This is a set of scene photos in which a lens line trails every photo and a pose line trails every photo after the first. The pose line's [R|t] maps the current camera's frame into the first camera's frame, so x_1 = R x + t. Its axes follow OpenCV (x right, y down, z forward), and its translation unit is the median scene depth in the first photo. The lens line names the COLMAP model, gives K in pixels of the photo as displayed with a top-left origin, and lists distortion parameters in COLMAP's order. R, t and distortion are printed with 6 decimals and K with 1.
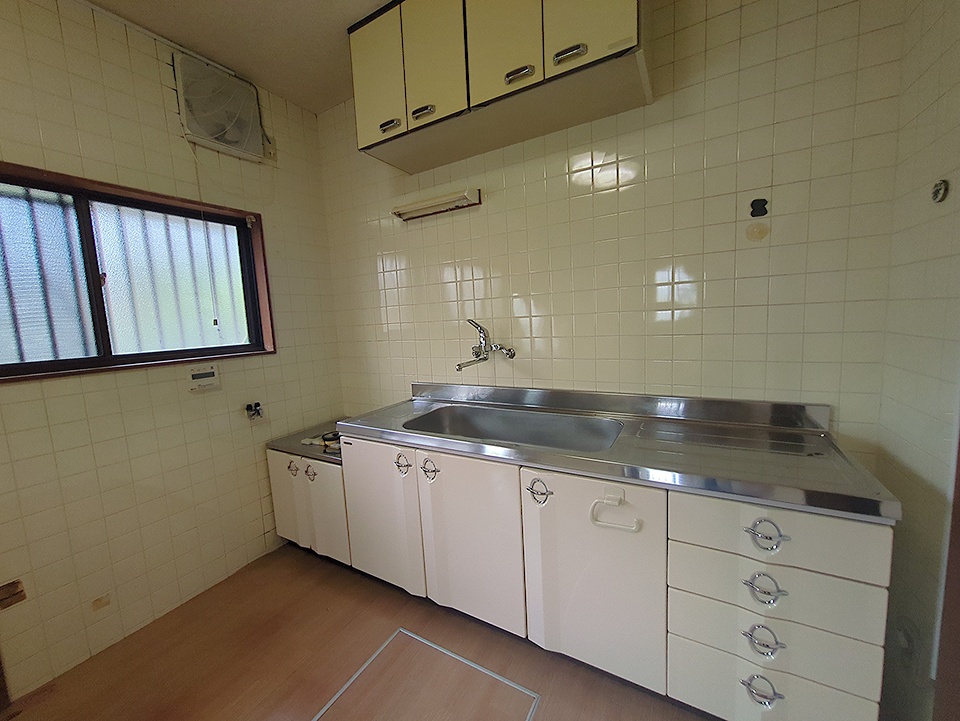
lens RADIAL K [[379.3, 0, 480.0], [0, 379.3, 360.5], [0, 0, 1]] dist [-0.002069, 0.000069]
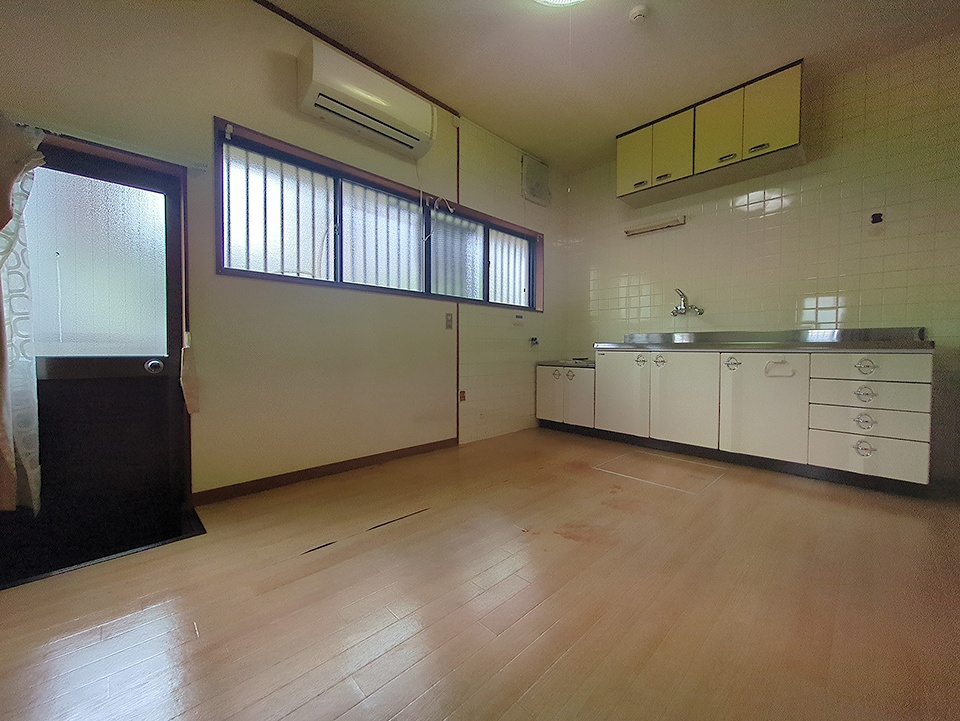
lens RADIAL K [[383.0, 0, 477.8], [0, 383.0, 358.2], [0, 0, 1]] dist [-0.000114, 0.000032]
pose [[0.958659, 0.062892, -0.277519, -0.351089], [-0.085804, 0.993765, -0.071189, 0.362598], [0.271311, 0.092058, 0.958079, -0.789242]]
